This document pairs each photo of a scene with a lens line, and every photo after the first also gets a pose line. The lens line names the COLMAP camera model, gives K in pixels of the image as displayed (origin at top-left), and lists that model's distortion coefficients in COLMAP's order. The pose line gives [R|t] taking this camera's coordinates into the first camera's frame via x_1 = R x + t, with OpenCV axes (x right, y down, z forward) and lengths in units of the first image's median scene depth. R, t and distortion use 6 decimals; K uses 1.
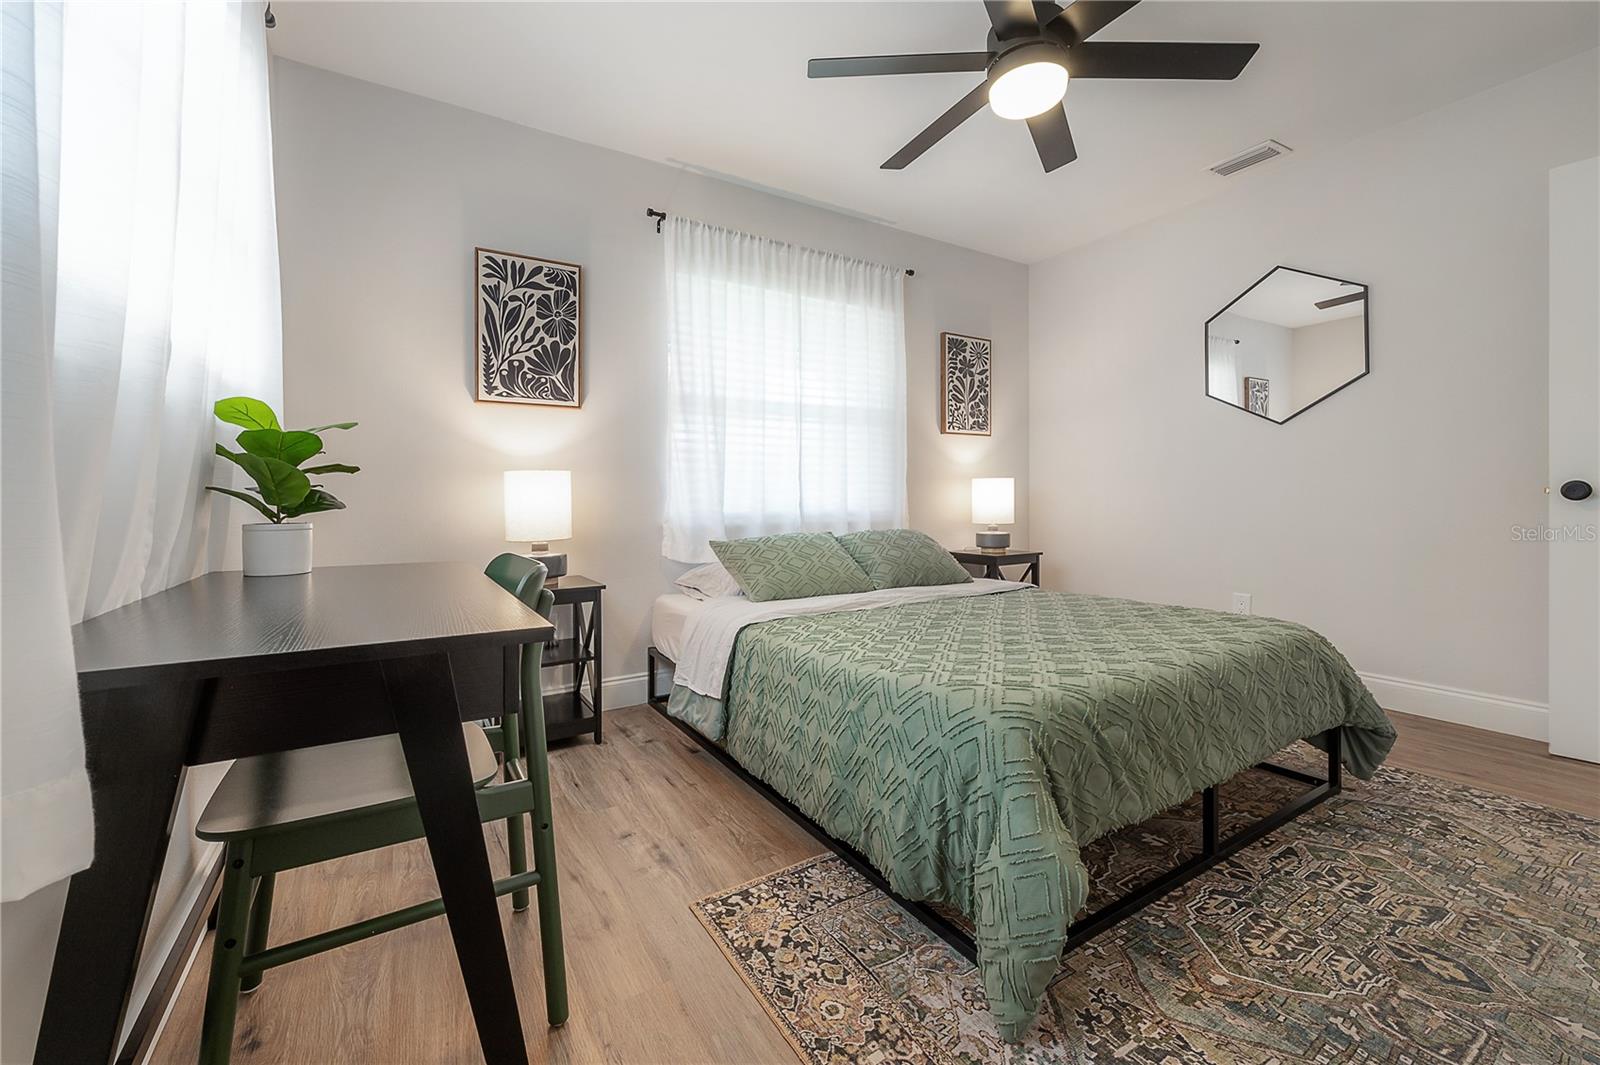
lens RADIAL K [[653.1, 0, 800.3], [0, 653.1, 492.0], [0, 0, 1]] dist [-0.002241, -0.000233]
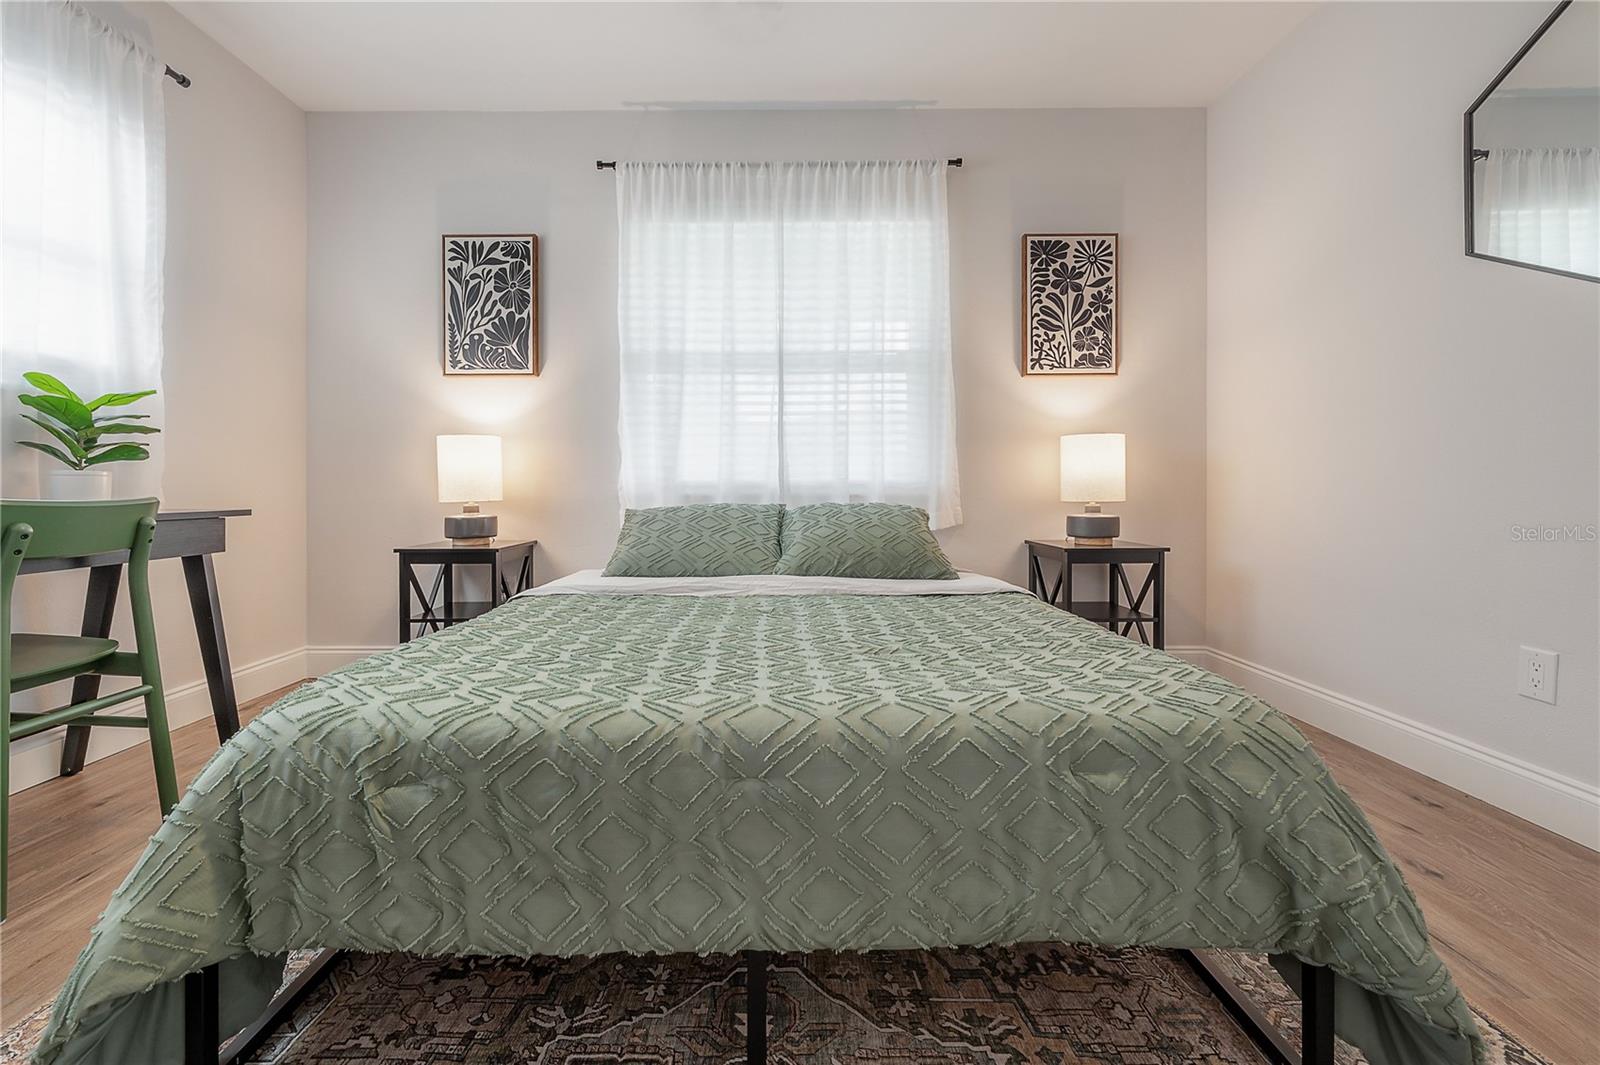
lens RADIAL K [[674.5, 0, 749.8], [0, 674.5, 481.5], [0, 0, 1]] dist [0.000593, -0.000434]
pose [[0.844509, 0.001441, -0.535539, 0.521746], [0.001006, 0.999990, 0.004277, 0.033841], [0.535540, -0.004151, 0.844500, 0.301487]]
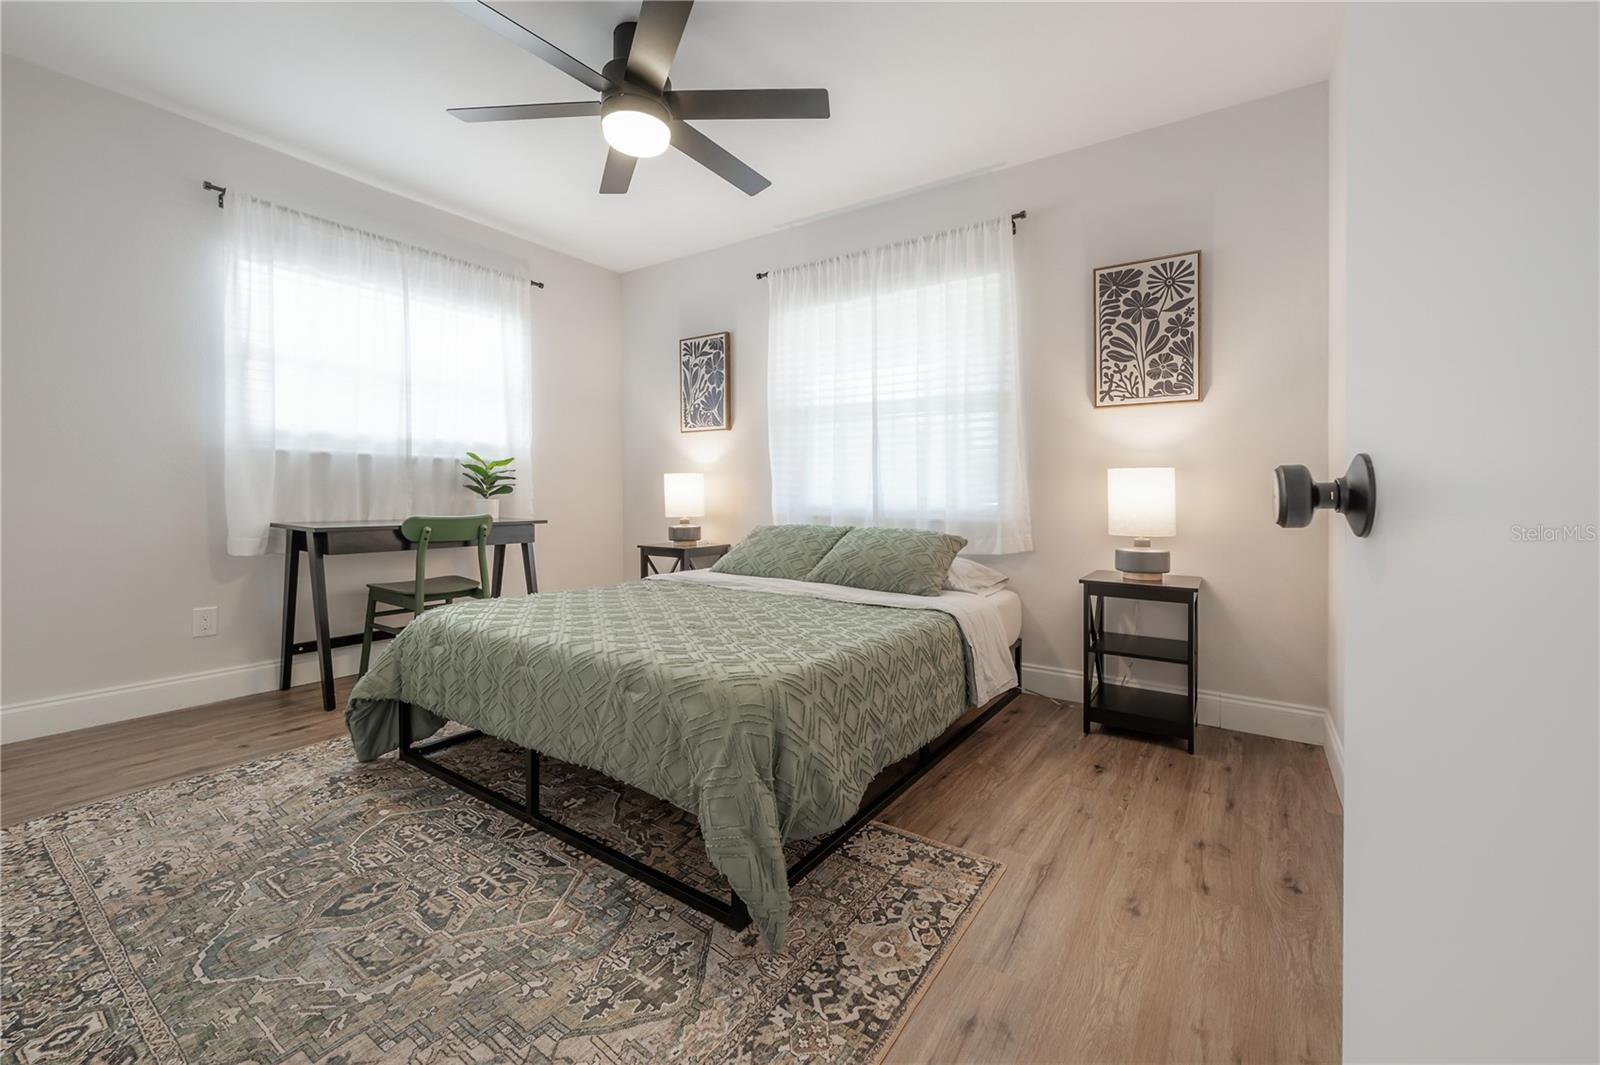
lens RADIAL K [[648.4, 0, 794.2], [0, 648.4, 493.7], [0, 0, 1]] dist [-0.000130, 0.000054]
pose [[0.396273, 0.013443, -0.918034, 1.085511], [-0.000110, 0.999893, 0.014594, -0.006758], [0.918133, -0.005682, 0.396233, 0.580987]]
